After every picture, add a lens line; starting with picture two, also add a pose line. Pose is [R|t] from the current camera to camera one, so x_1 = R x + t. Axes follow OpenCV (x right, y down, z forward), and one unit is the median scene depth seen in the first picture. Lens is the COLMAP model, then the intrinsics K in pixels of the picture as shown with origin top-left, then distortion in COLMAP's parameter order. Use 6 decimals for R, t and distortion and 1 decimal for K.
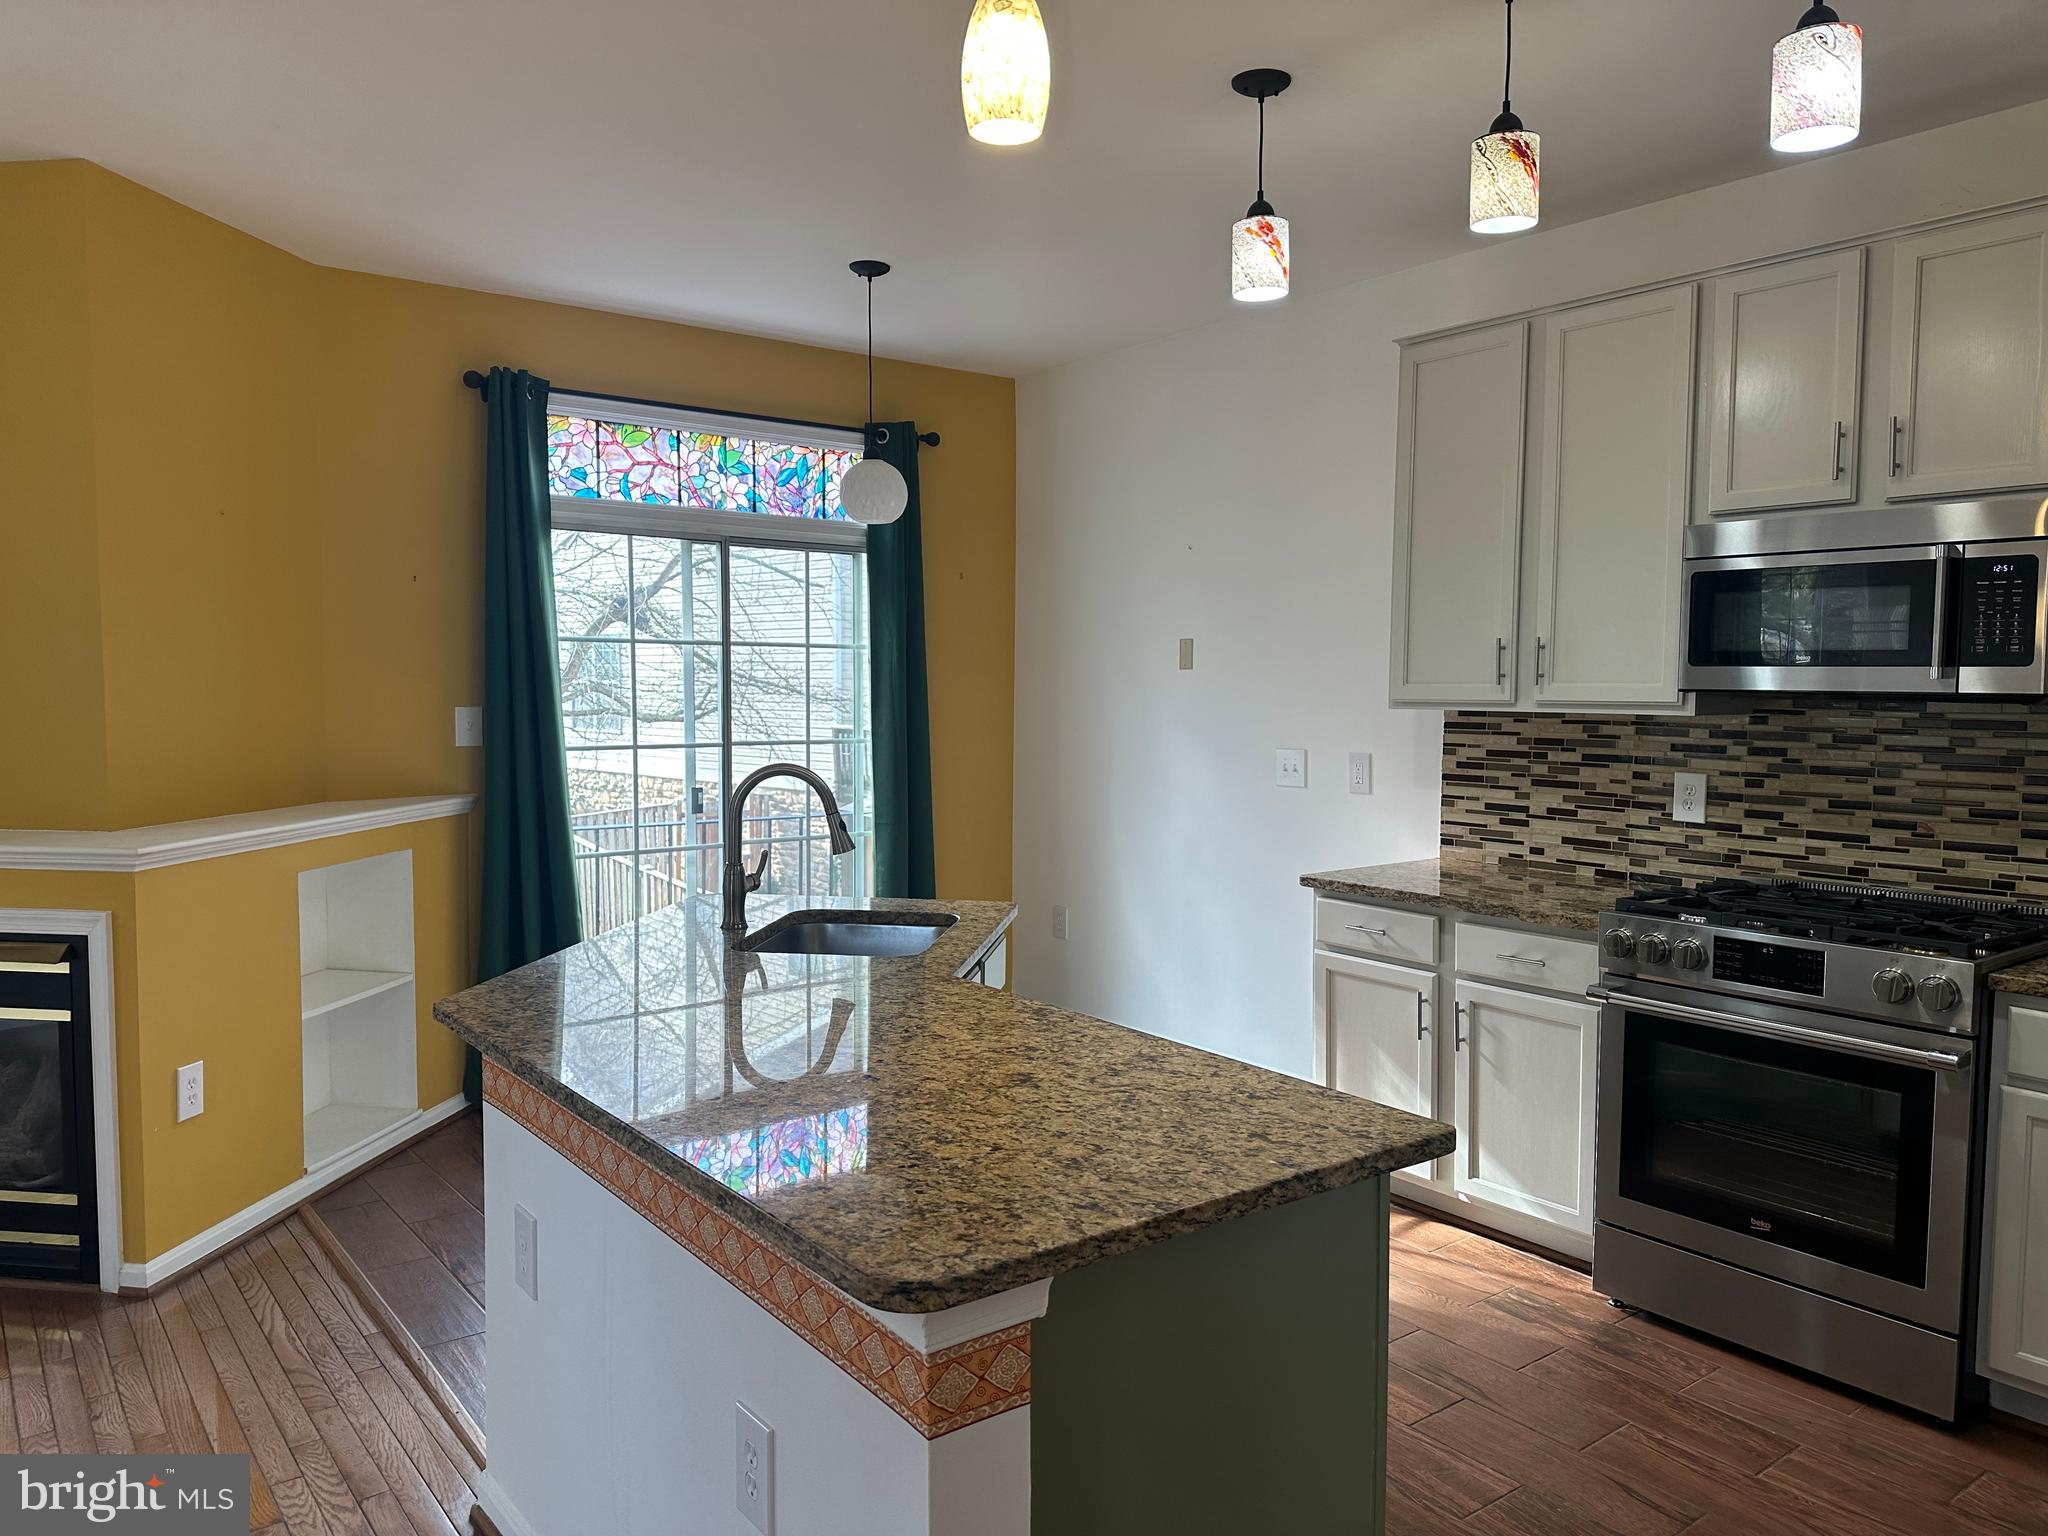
lens RADIAL K [[1447.8, 0, 1004.4], [0, 1447.8, 752.9], [0, 0, 1]] dist [0.062254, -0.041900]
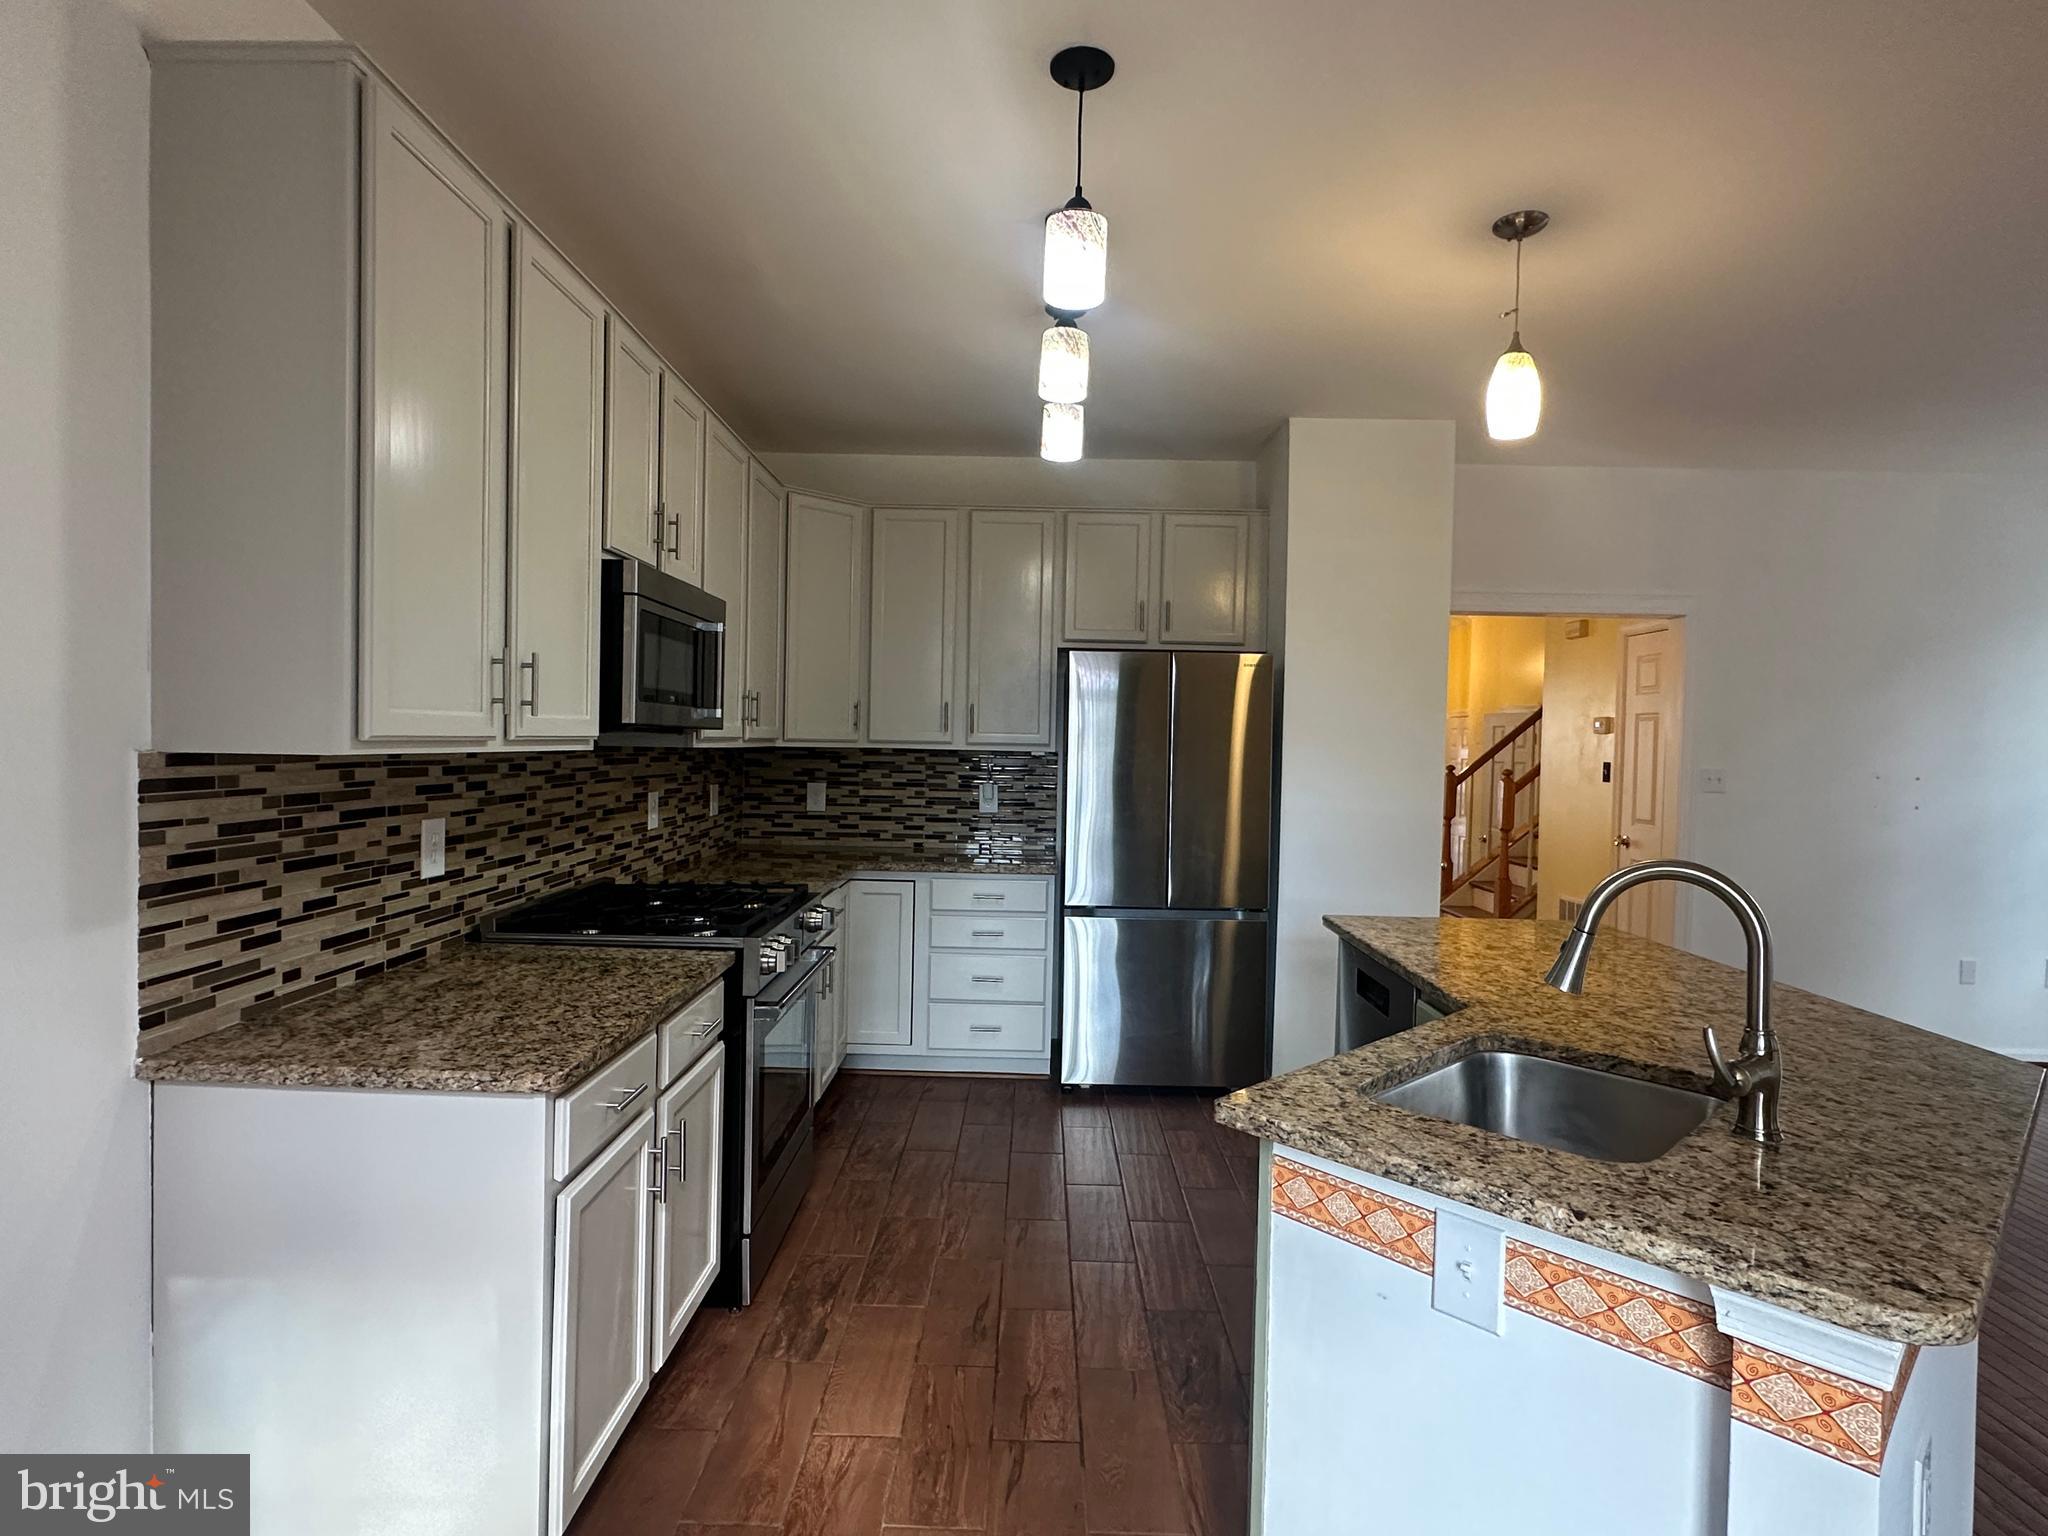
lens RADIAL K [[1052.8, 0, 1038.4], [0, 1052.8, 763.5], [0, 0, 1]] dist [-0.001028, -0.000215]
pose [[-0.801370, -0.042367, 0.596667, -0.161944], [-0.004268, 0.997868, 0.065122, -0.056084], [-0.598154, 0.049640, -0.799842, 1.214694]]
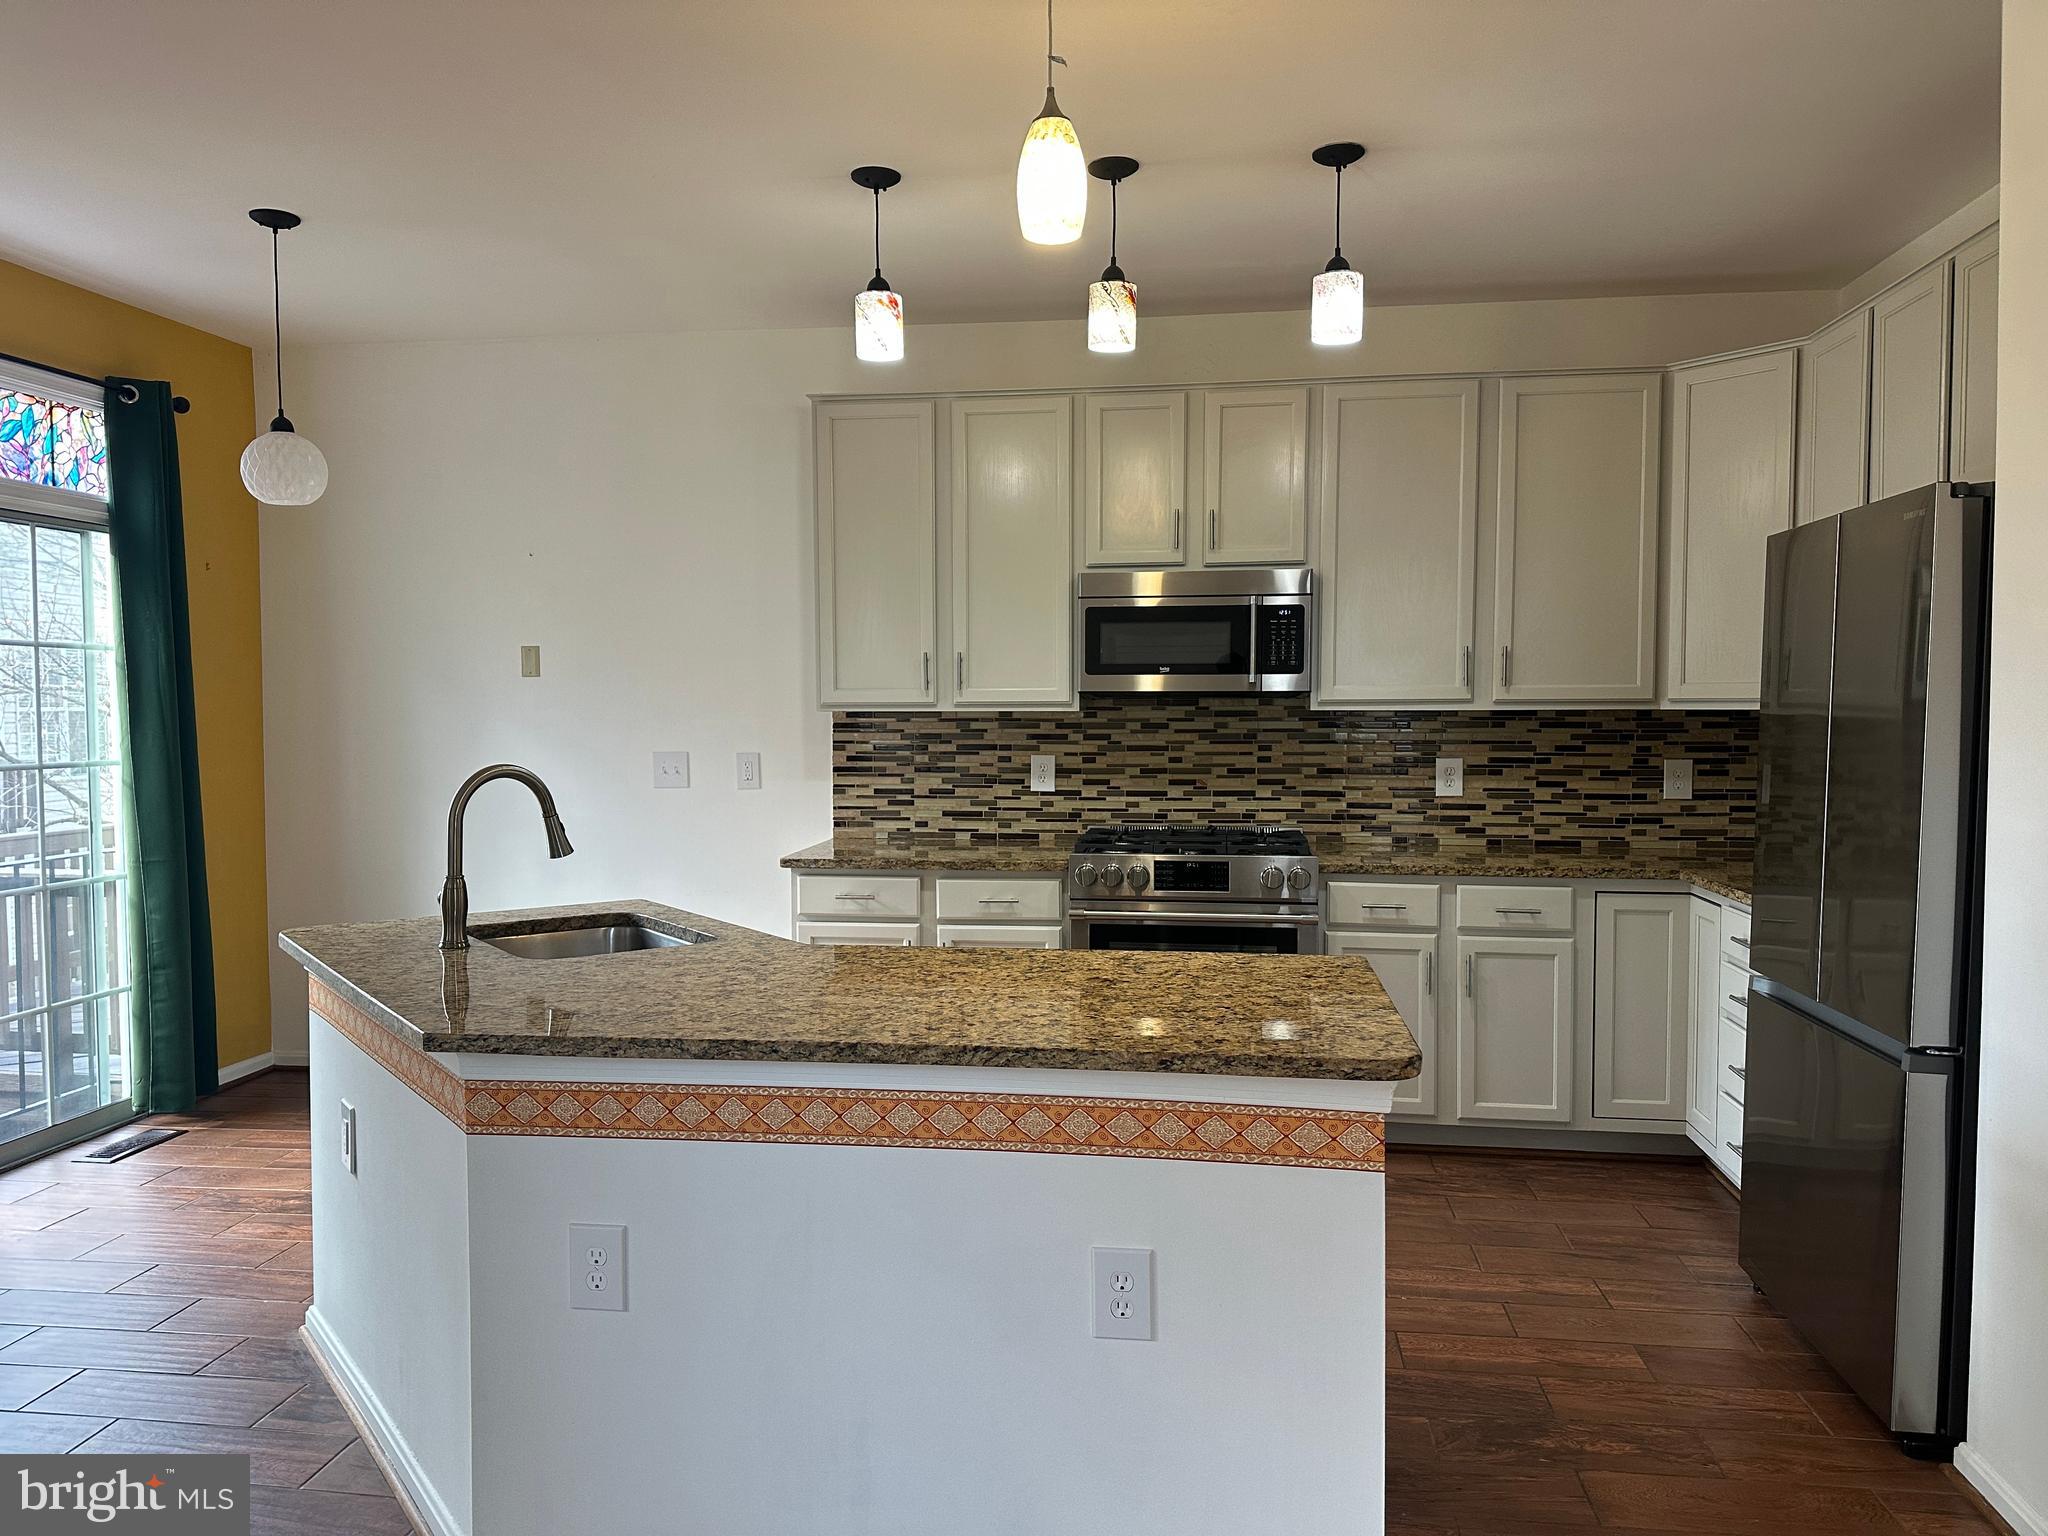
lens RADIAL K [[1447.8, 0, 1024.2], [0, 1447.8, 779.3], [0, 0, 1]] dist [0.062254, -0.041900]
pose [[0.706788, -0.043283, 0.706100, -0.462828], [0.041988, 0.998934, 0.019204, 0.009348], [-0.706178, 0.016074, 0.707852, 0.066100]]
